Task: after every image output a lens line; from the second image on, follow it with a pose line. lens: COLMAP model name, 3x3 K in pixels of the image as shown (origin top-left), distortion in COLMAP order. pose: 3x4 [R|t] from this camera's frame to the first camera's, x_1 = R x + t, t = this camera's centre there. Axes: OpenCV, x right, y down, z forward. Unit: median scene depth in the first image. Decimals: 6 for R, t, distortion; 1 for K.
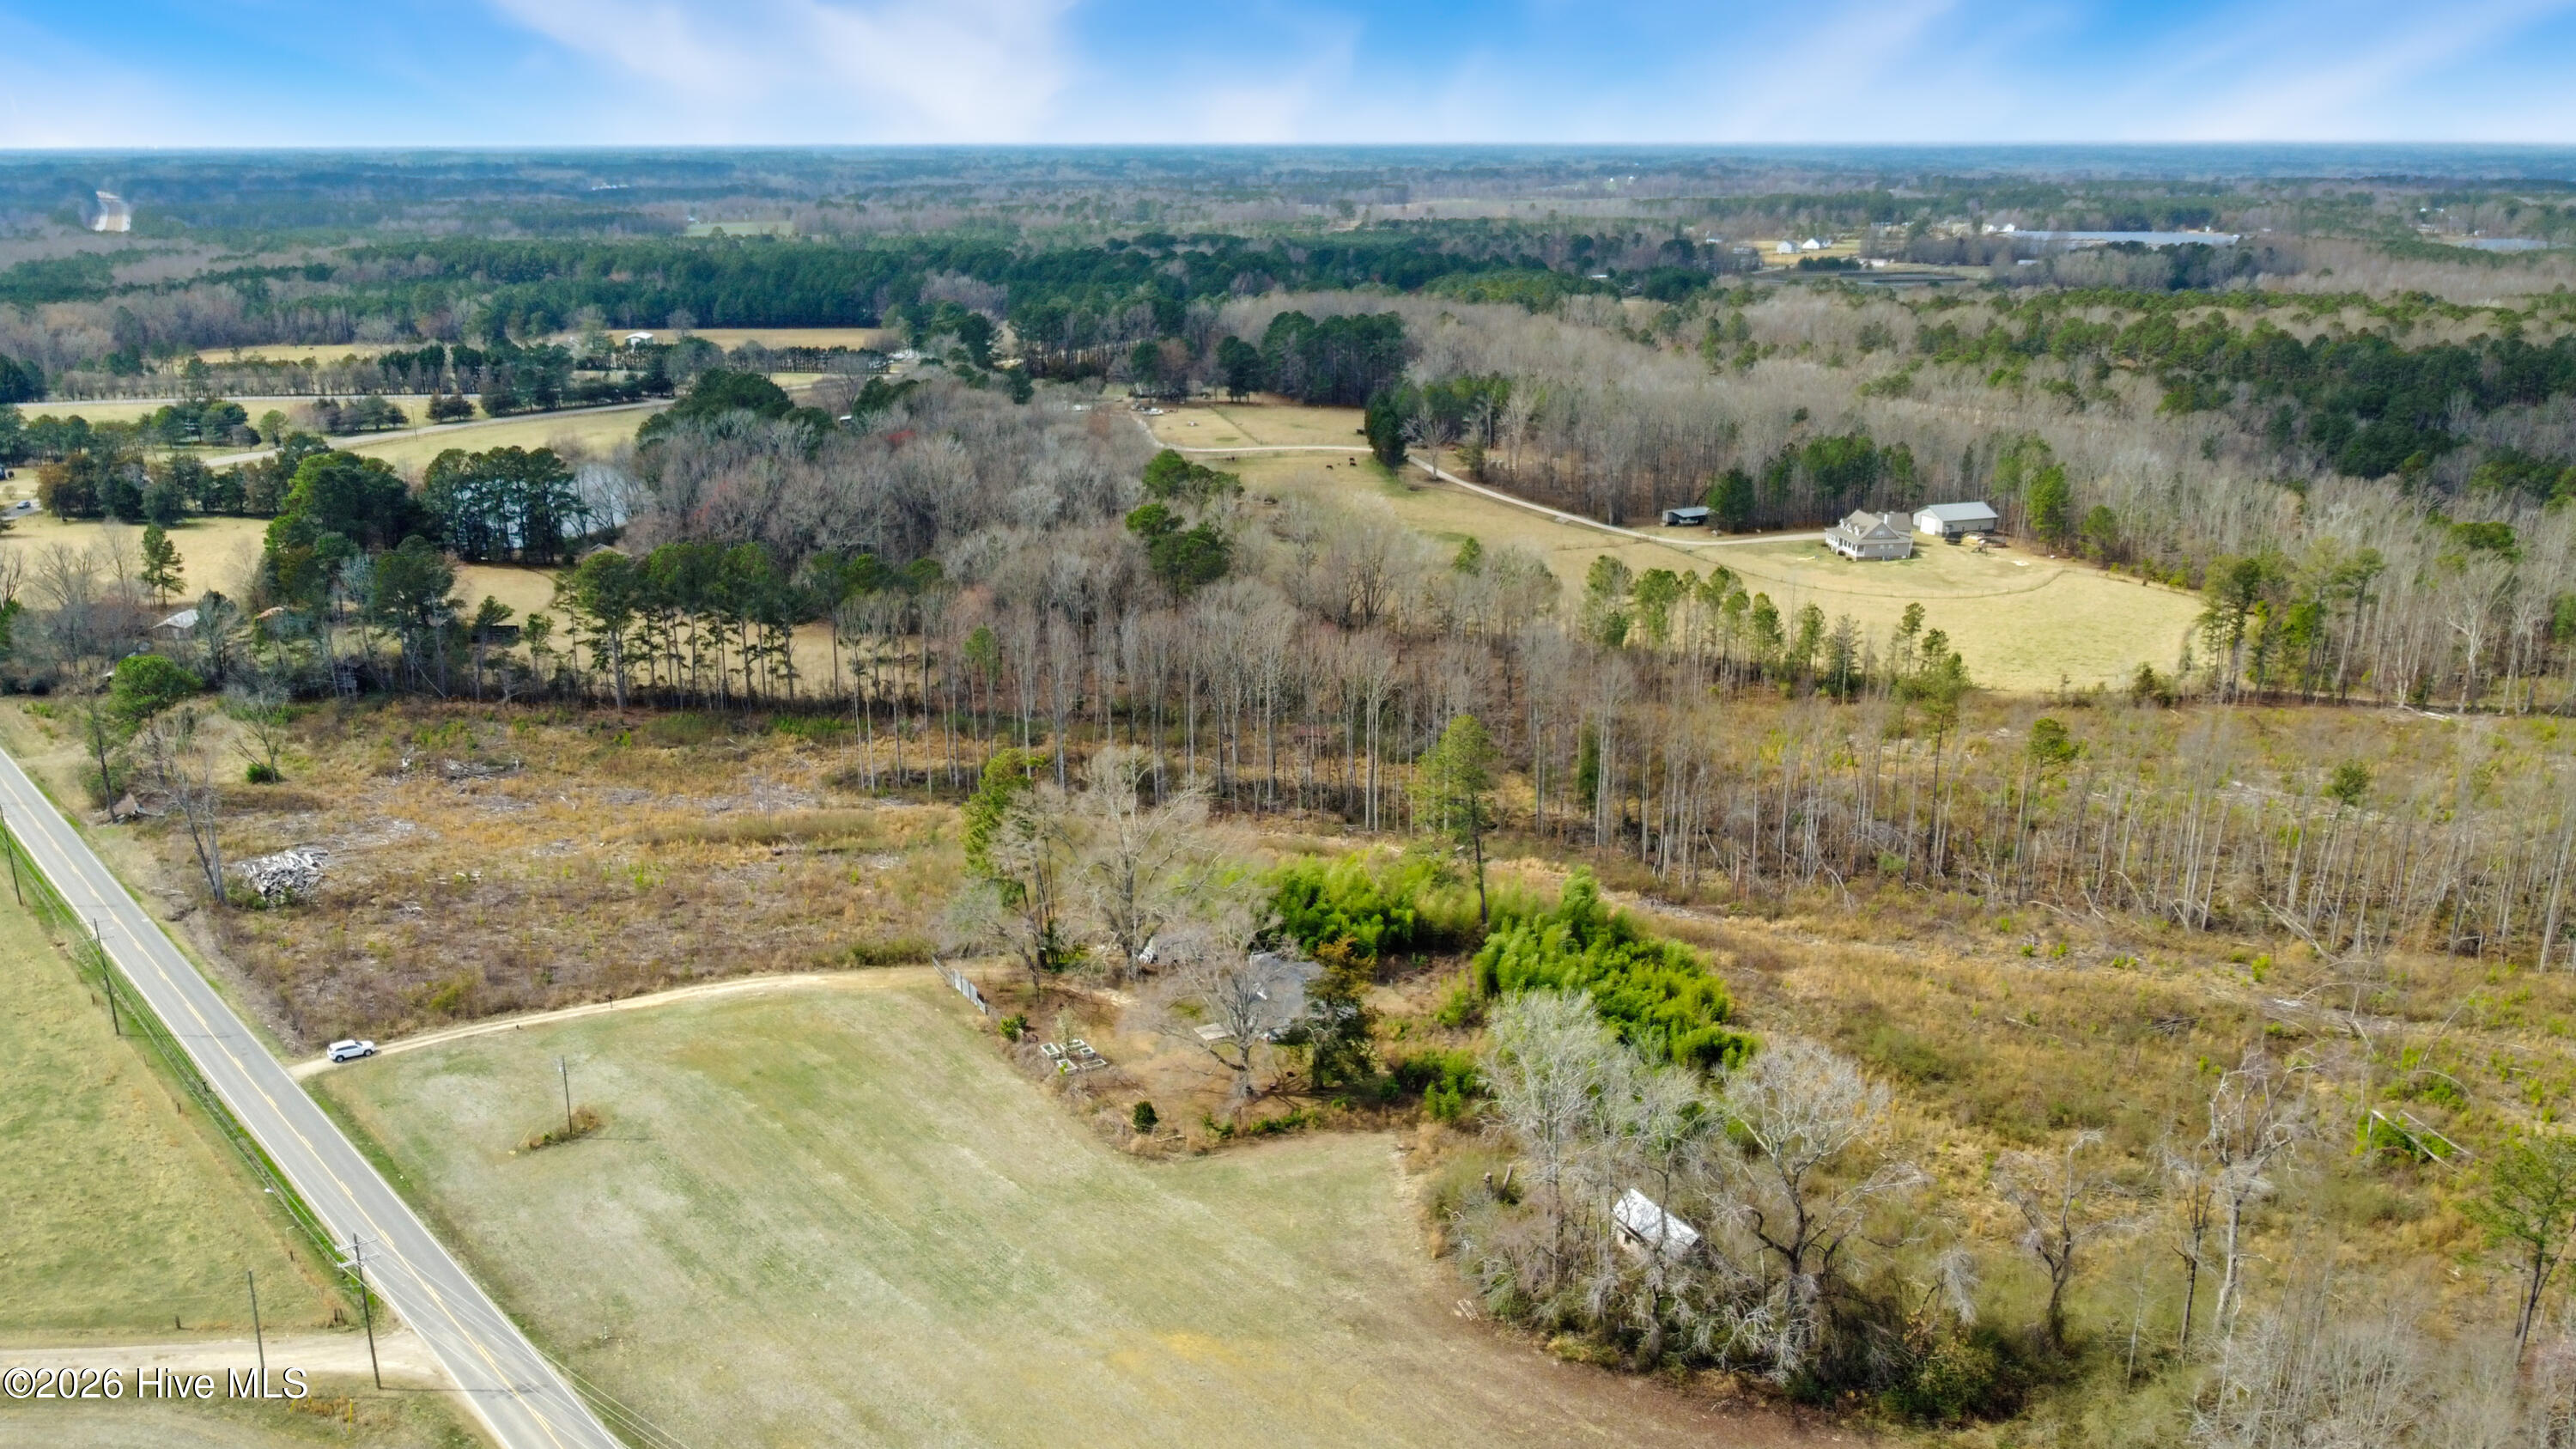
lens RADIAL K [[1946.0, 0, 1291.0], [0, 1946.0, 767.7], [0, 0, 1]] dist [-0.003395, 0.001389]
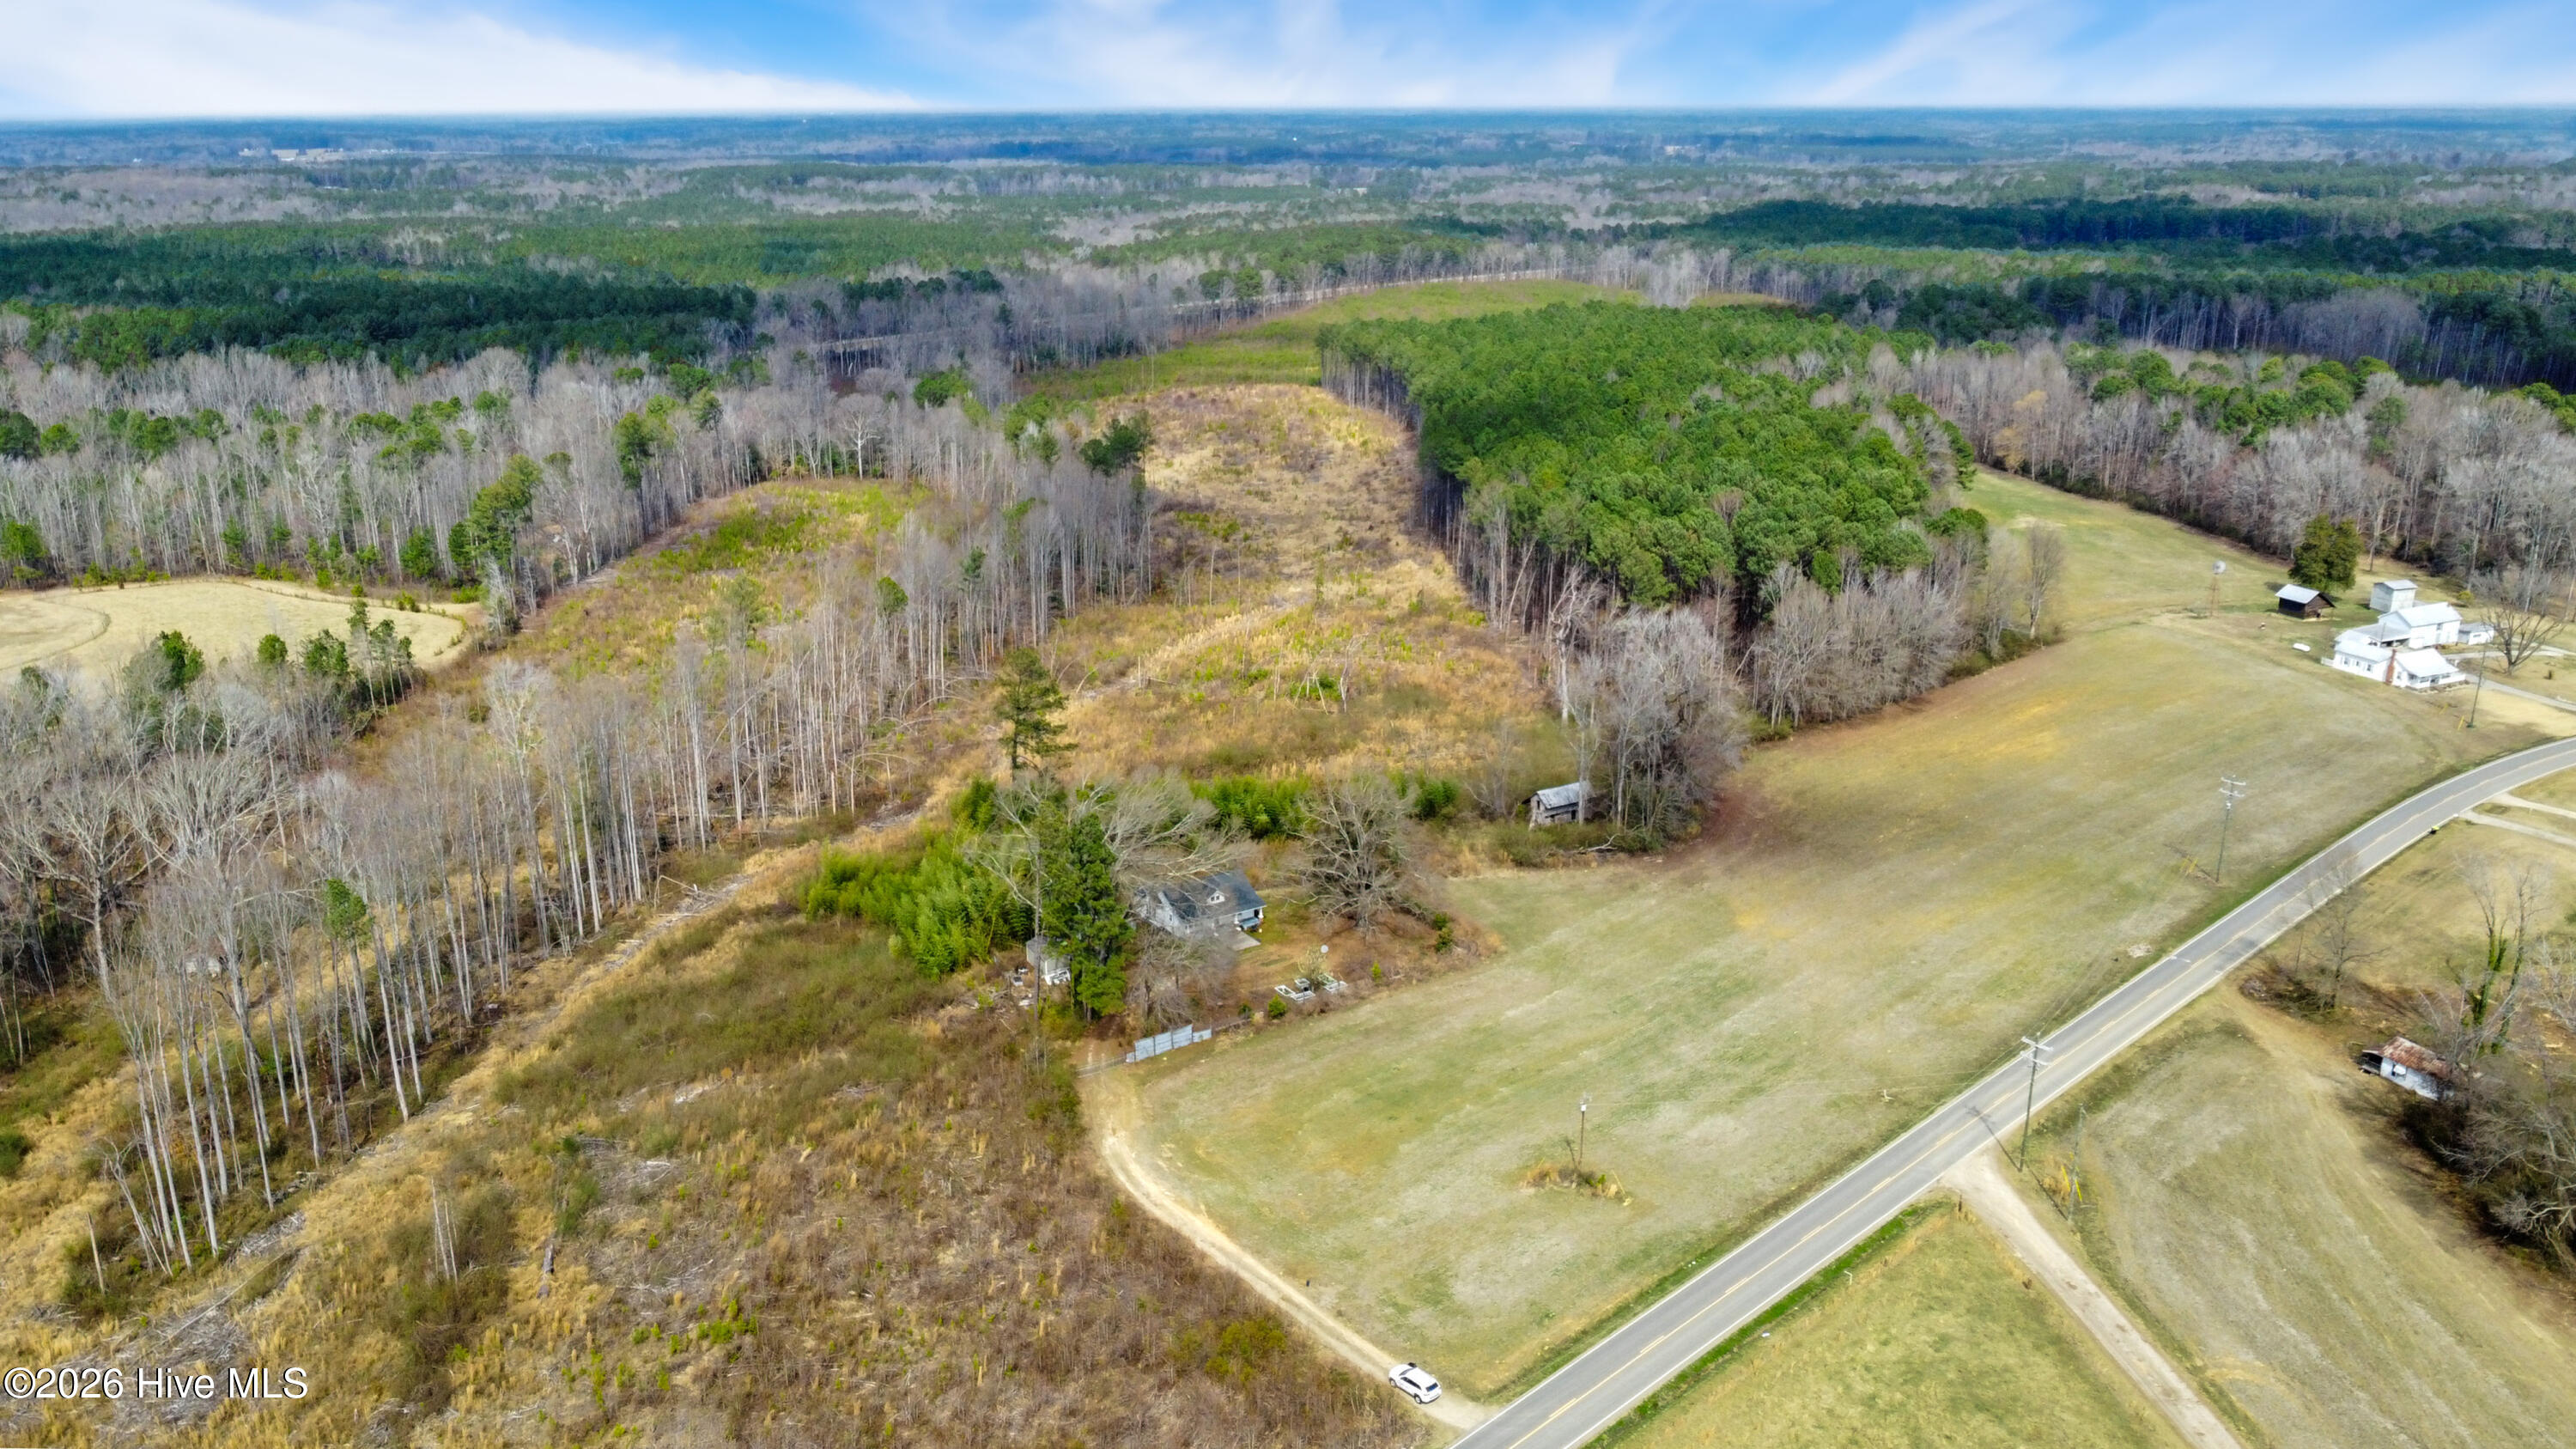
lens RADIAL K [[1973.6, 0, 1288.0], [0, 1973.6, 724.5], [0, 0, 1]] dist [-0.002110, -0.003386]
pose [[-0.036893, -0.299213, 0.953473, -0.652355], [0.311732, 0.903066, 0.295456, -0.178945], [-0.949454, 0.308128, 0.059957, 0.548150]]
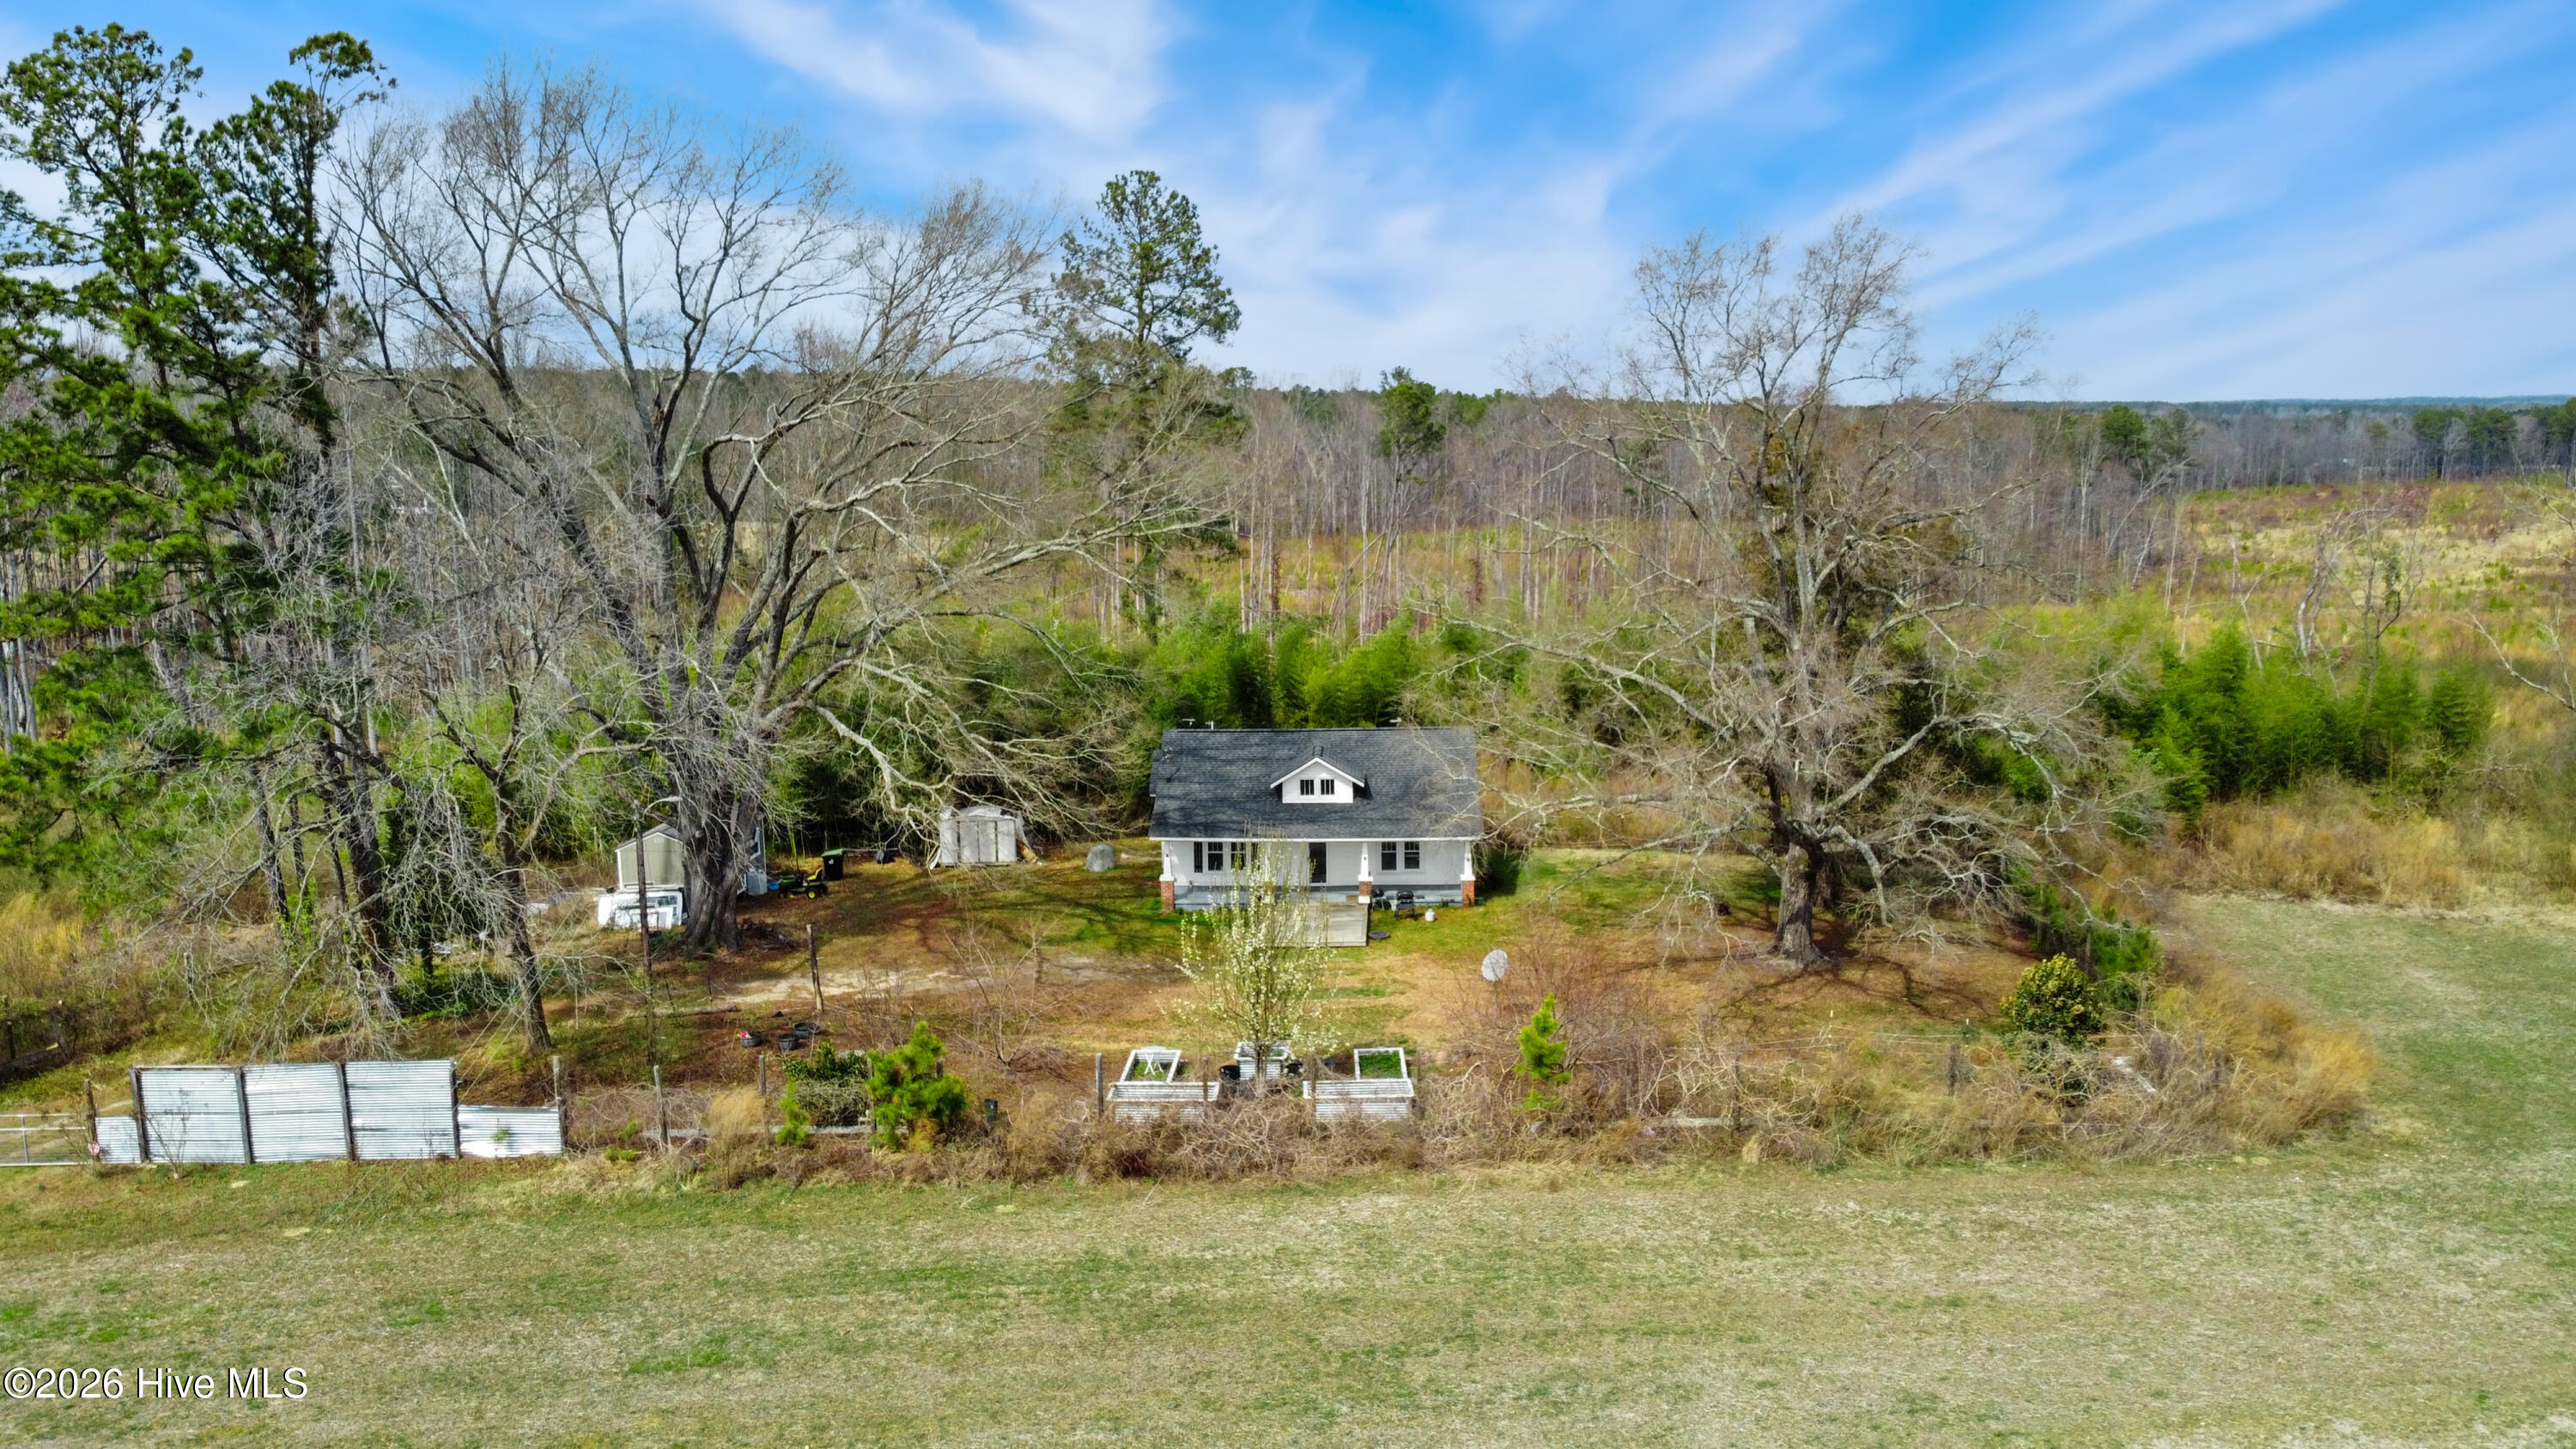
lens RADIAL K [[1973.6, 0, 1288.0], [0, 1973.6, 724.5], [0, 0, 1]] dist [-0.002110, -0.003386]
pose [[0.530017, -0.138345, 0.836626, -0.177035], [0.273423, 0.961790, -0.014175, 0.068658], [-0.802697, 0.236266, 0.547591, 0.524243]]
